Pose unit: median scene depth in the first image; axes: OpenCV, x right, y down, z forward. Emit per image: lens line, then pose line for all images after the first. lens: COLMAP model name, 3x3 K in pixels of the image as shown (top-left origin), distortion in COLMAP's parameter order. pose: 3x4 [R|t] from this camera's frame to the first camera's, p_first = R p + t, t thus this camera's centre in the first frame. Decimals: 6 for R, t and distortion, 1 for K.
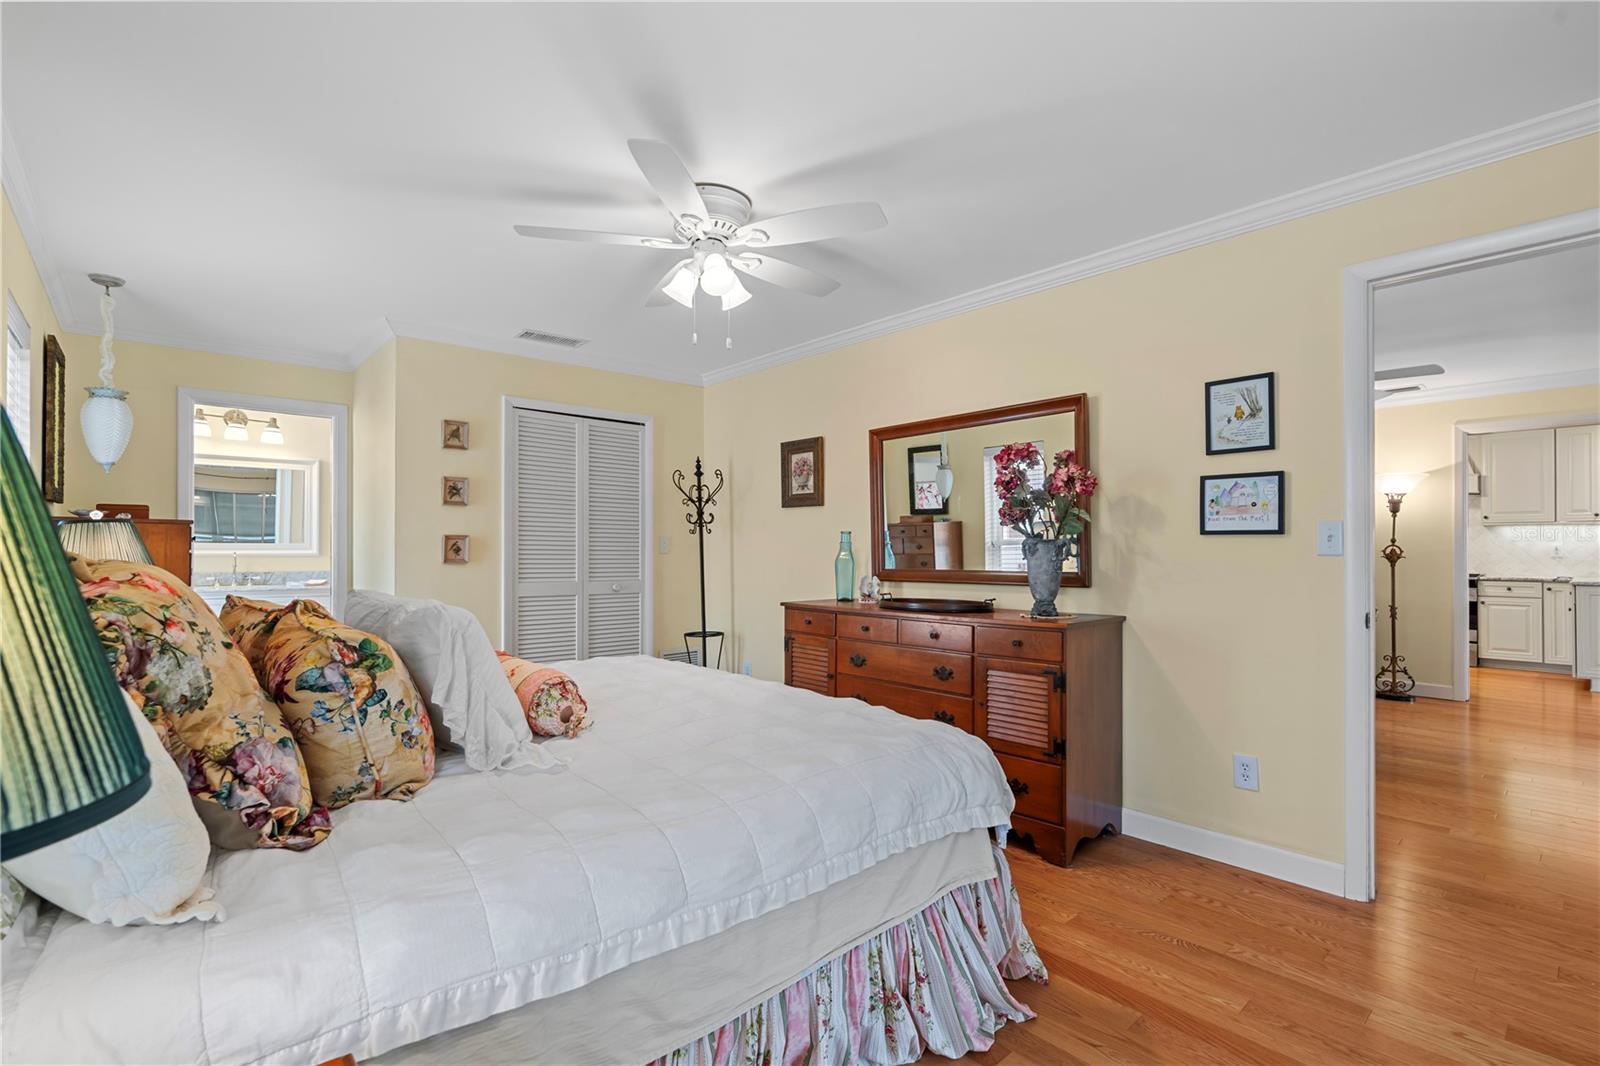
lens RADIAL K [[722.4, 0, 800.1], [0, 722.4, 538.6], [0, 0, 1]] dist [-0.013656, 0.000384]
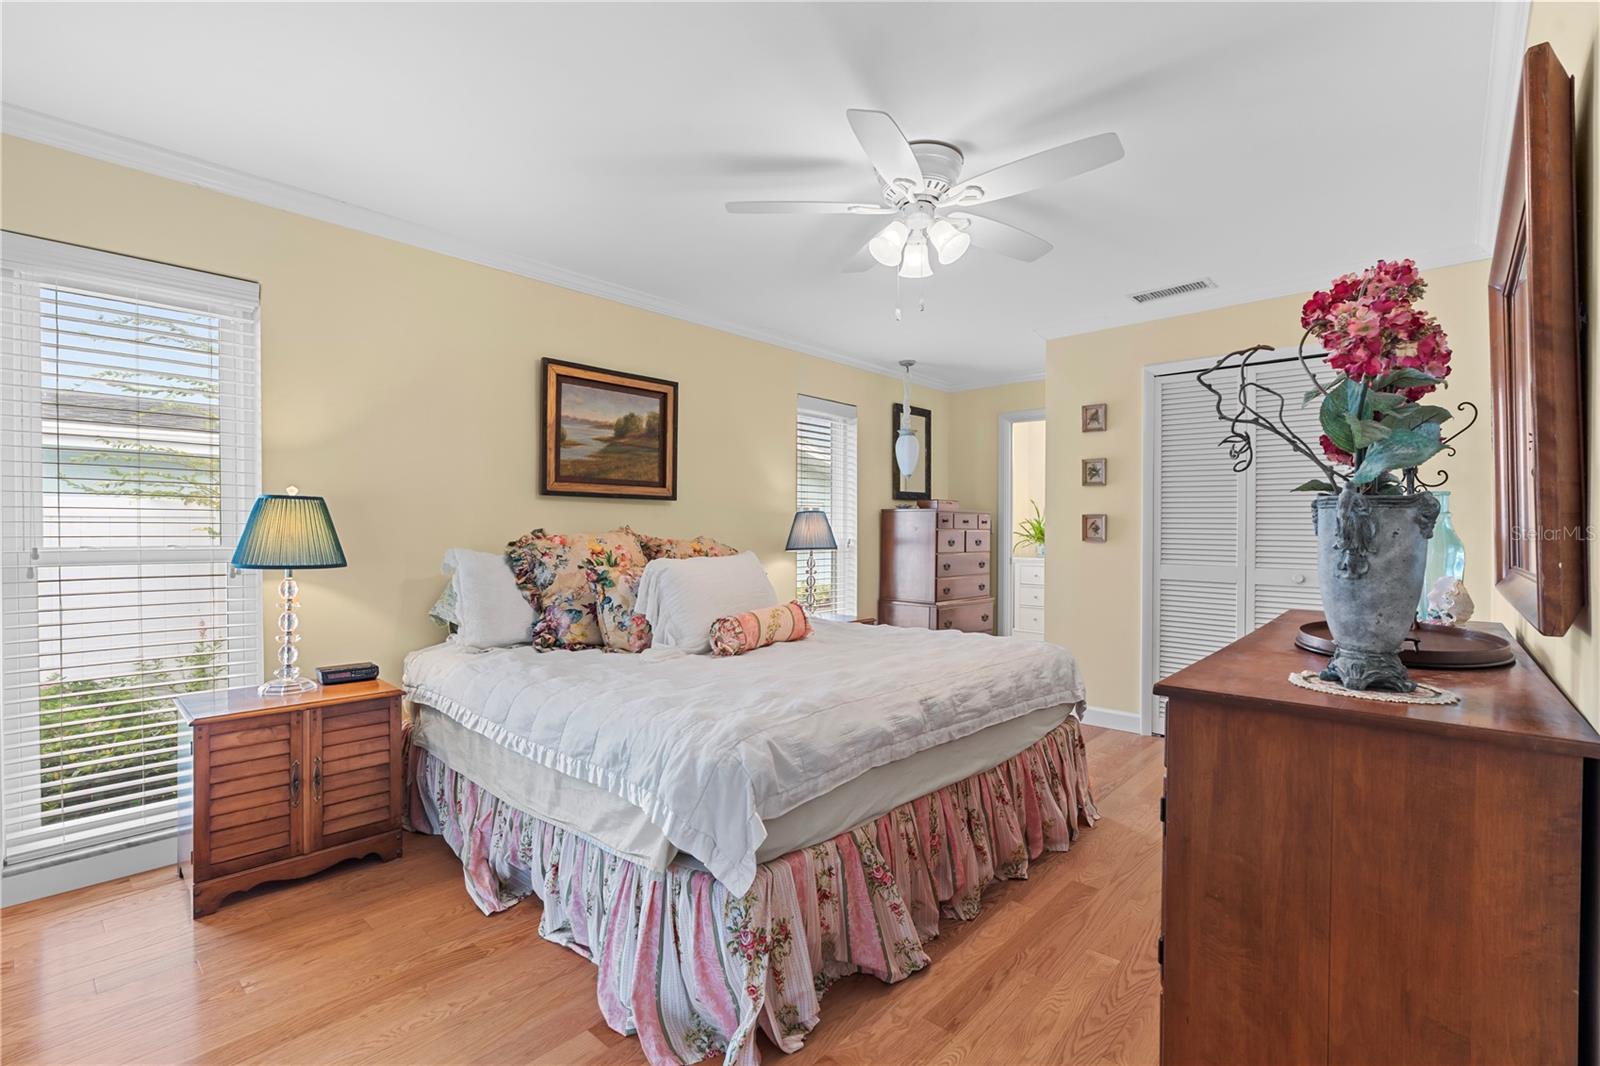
lens RADIAL K [[722.4, 0, 798.8], [0, 722.4, 525.6], [0, 0, 1]] dist [-0.013656, 0.000384]
pose [[0.099172, -0.005195, -0.995057, 1.041506], [0.012923, 0.999909, -0.003933, 0.020222], [0.994986, -0.012469, 0.099230, 0.953022]]
